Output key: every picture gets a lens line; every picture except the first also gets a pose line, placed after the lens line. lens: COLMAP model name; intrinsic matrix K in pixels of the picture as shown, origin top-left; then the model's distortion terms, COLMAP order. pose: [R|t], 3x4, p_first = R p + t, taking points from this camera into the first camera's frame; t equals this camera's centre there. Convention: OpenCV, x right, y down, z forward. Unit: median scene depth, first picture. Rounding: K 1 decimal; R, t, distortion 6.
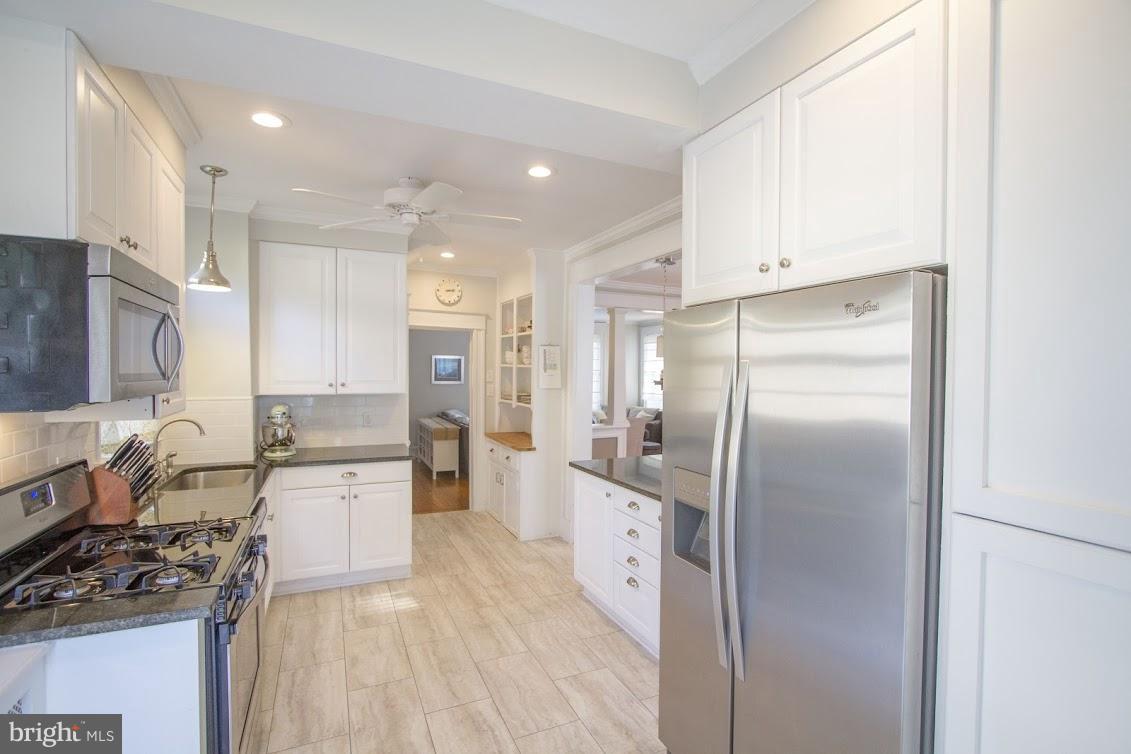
lens RADIAL K [[521.1, 0, 565.5], [0, 521.1, 377.0], [0, 0, 1]] dist [-0.015101, -0.000081]
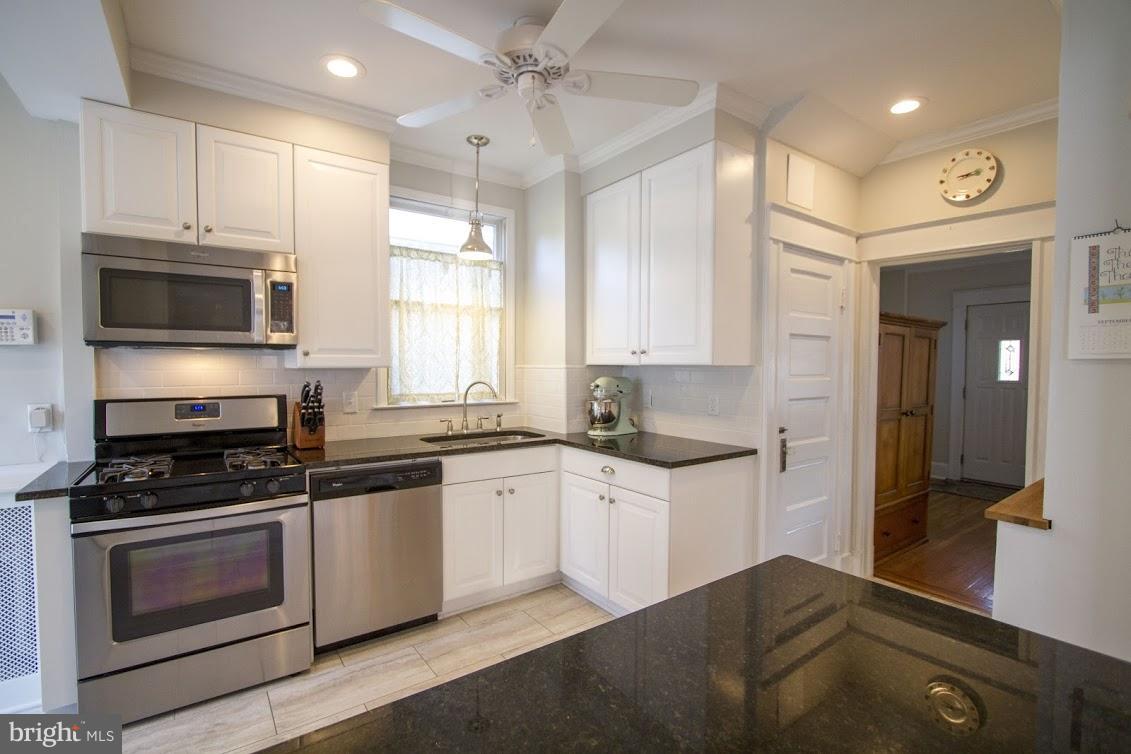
lens RADIAL K [[521.1, 0, 565.5], [0, 521.1, 377.0], [0, 0, 1]] dist [-0.015101, -0.000081]
pose [[0.184477, 0.016335, -0.982701, 0.290677], [-0.012675, 0.999818, 0.014241, 0.041913], [0.982755, 0.009829, 0.184651, 0.752881]]
